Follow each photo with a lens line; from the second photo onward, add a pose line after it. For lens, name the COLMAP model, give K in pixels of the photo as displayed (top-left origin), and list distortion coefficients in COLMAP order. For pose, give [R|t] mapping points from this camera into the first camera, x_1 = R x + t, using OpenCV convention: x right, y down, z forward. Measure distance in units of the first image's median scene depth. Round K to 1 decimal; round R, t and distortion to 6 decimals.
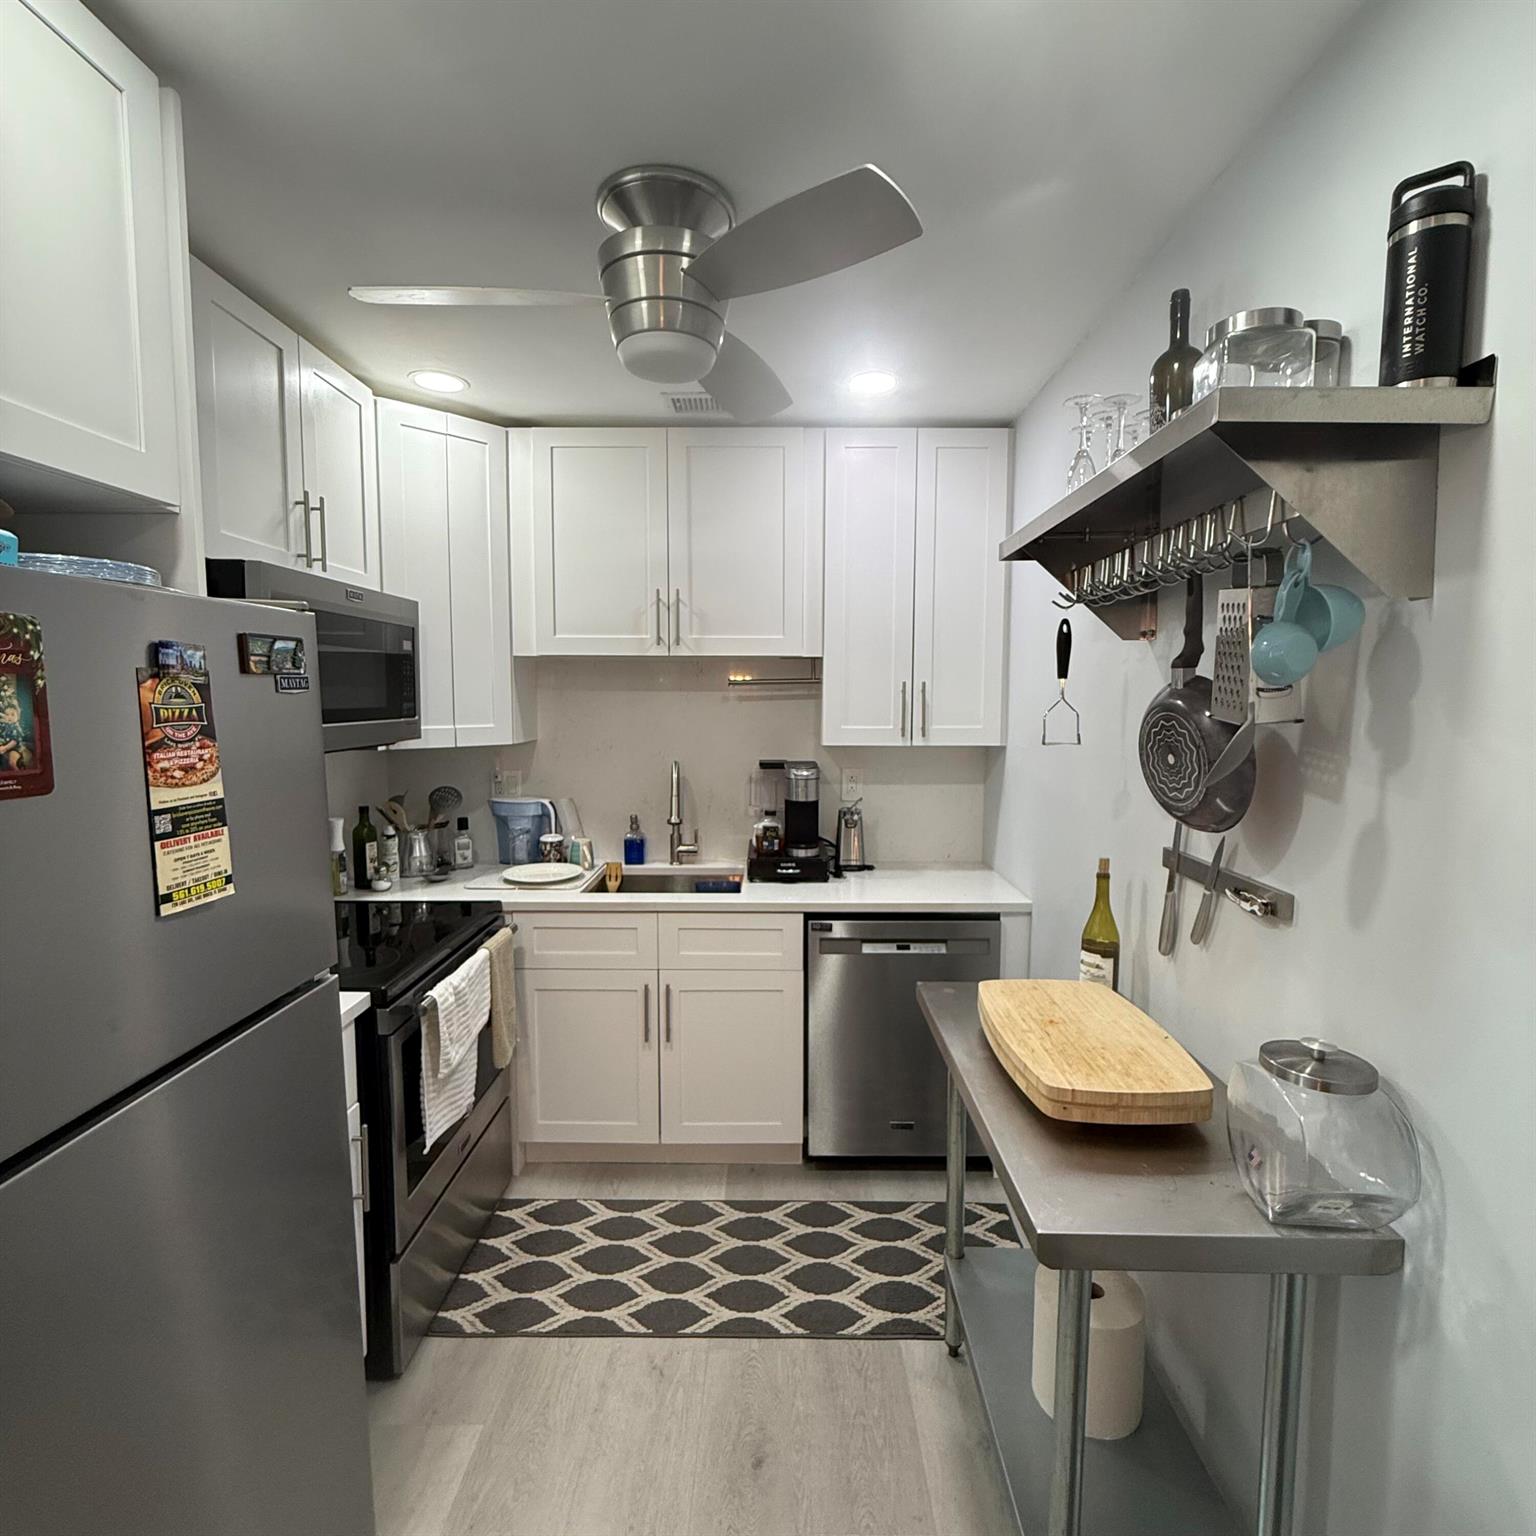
lens RADIAL K [[847.0, 0, 772.0], [0, 847.0, 765.8], [0, 0, 1]] dist [-0.002583, -0.002820]
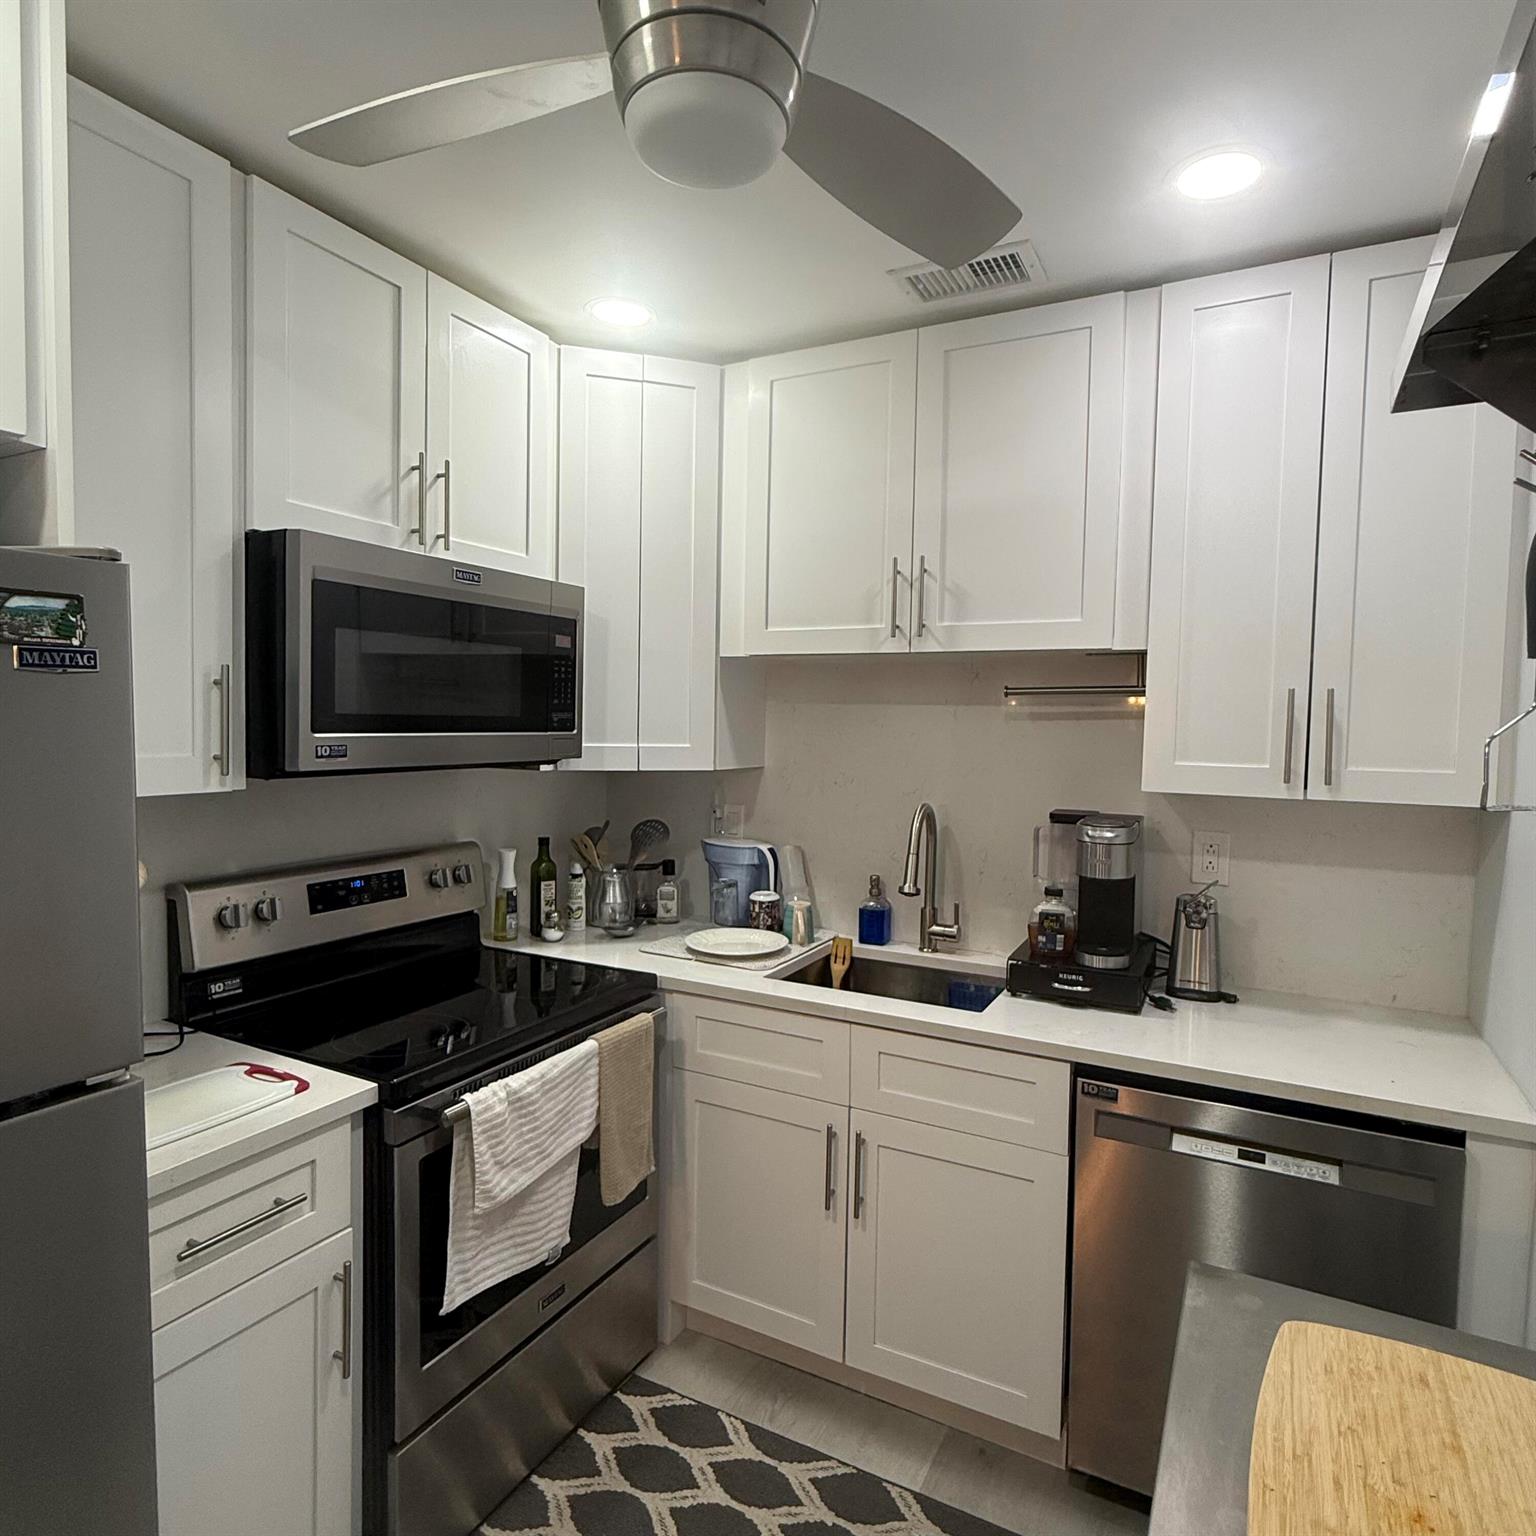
lens RADIAL K [[952.2, 0, 766.2], [0, 952.2, 767.9], [0, 0, 1]] dist [0.001654, -0.001436]
pose [[0.882775, 0.036966, -0.468340, 0.154937], [-0.055141, 0.998162, -0.025150, -0.009295], [0.466550, 0.048027, 0.883190, 0.274129]]
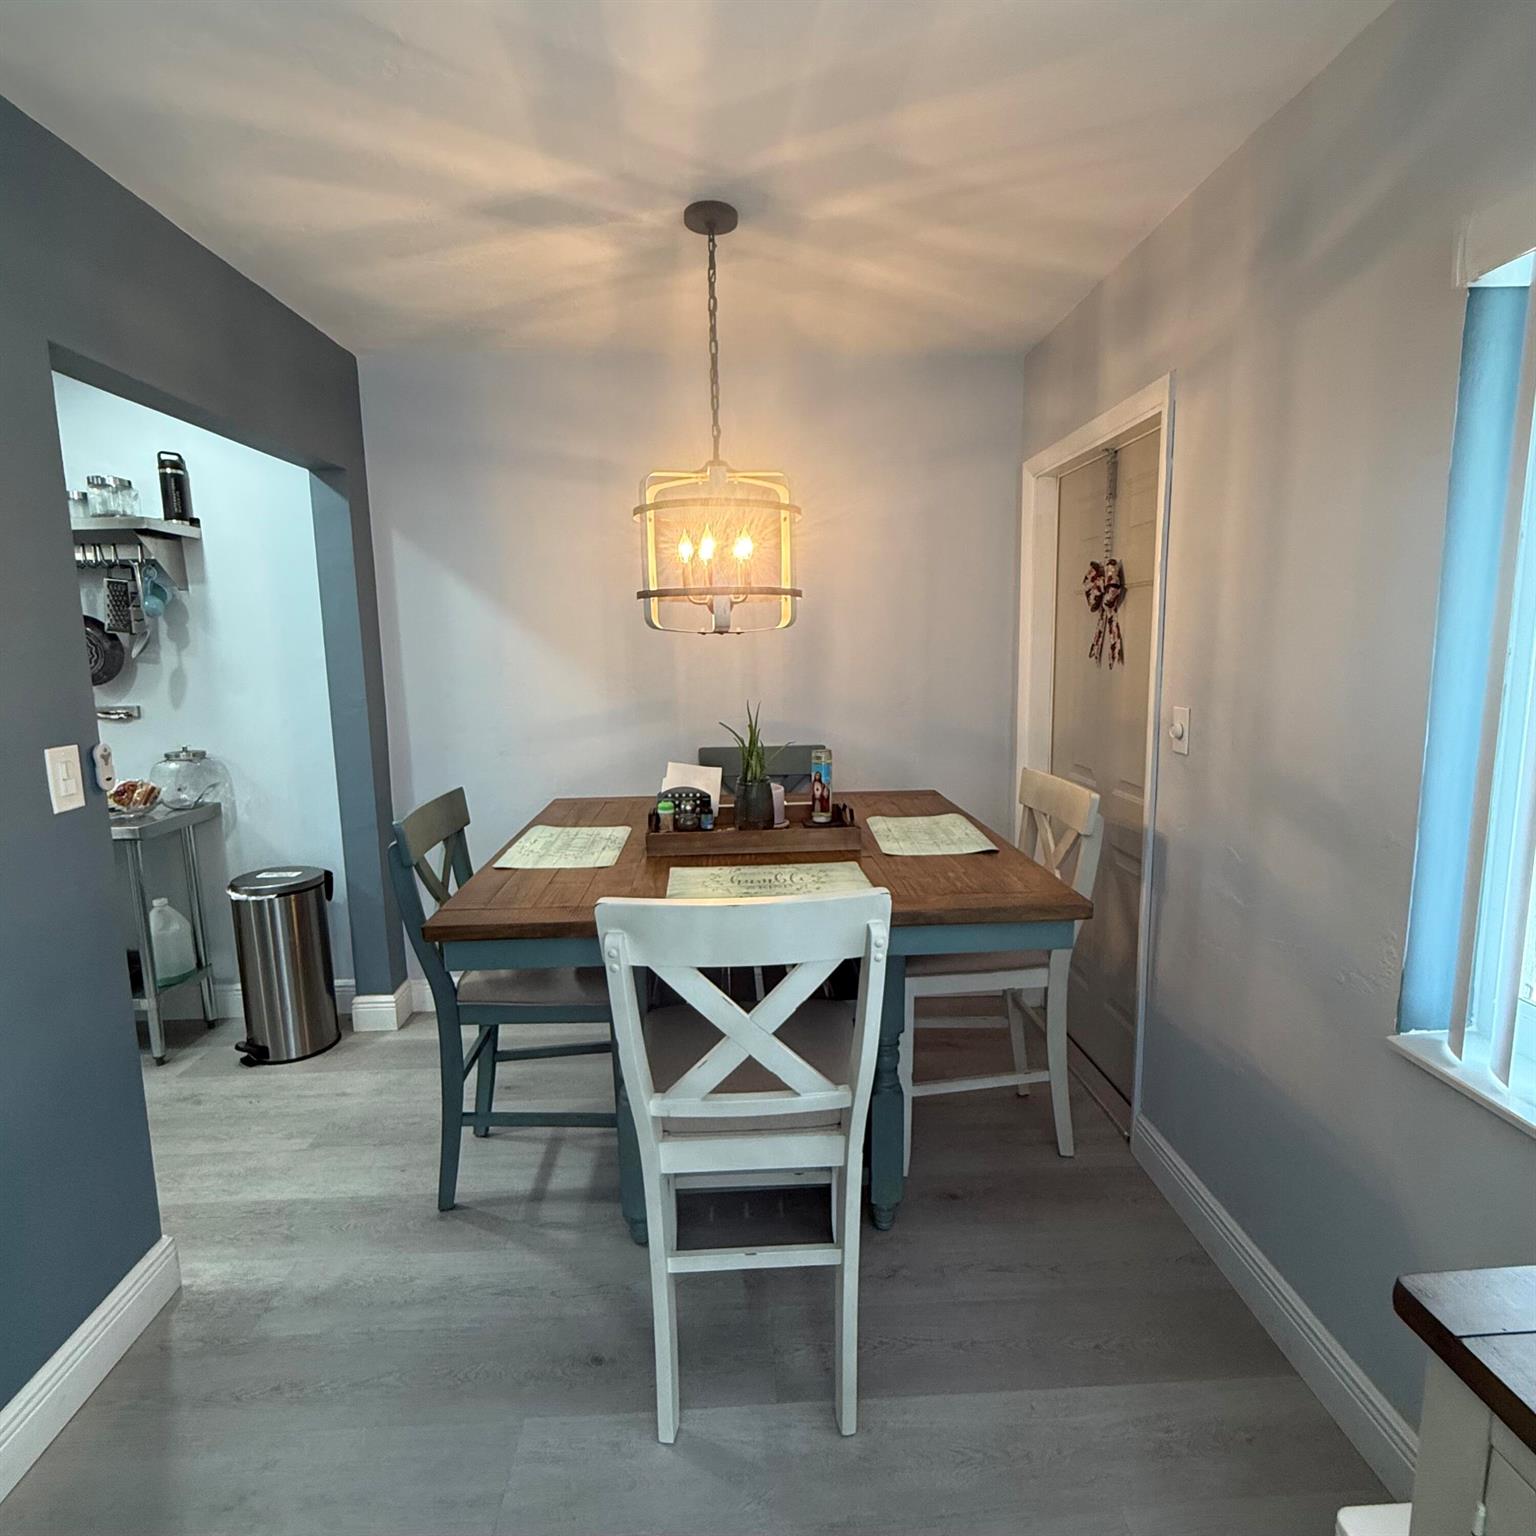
lens RADIAL K [[847.0, 0, 767.6], [0, 847.0, 768.1], [0, 0, 1]] dist [-0.002583, -0.002820]
pose [[-0.042449, -0.146364, 0.988320, -2.168987], [0.107568, 0.982792, 0.150165, 0.178054], [-0.993291, 0.112686, -0.025974, -0.833977]]
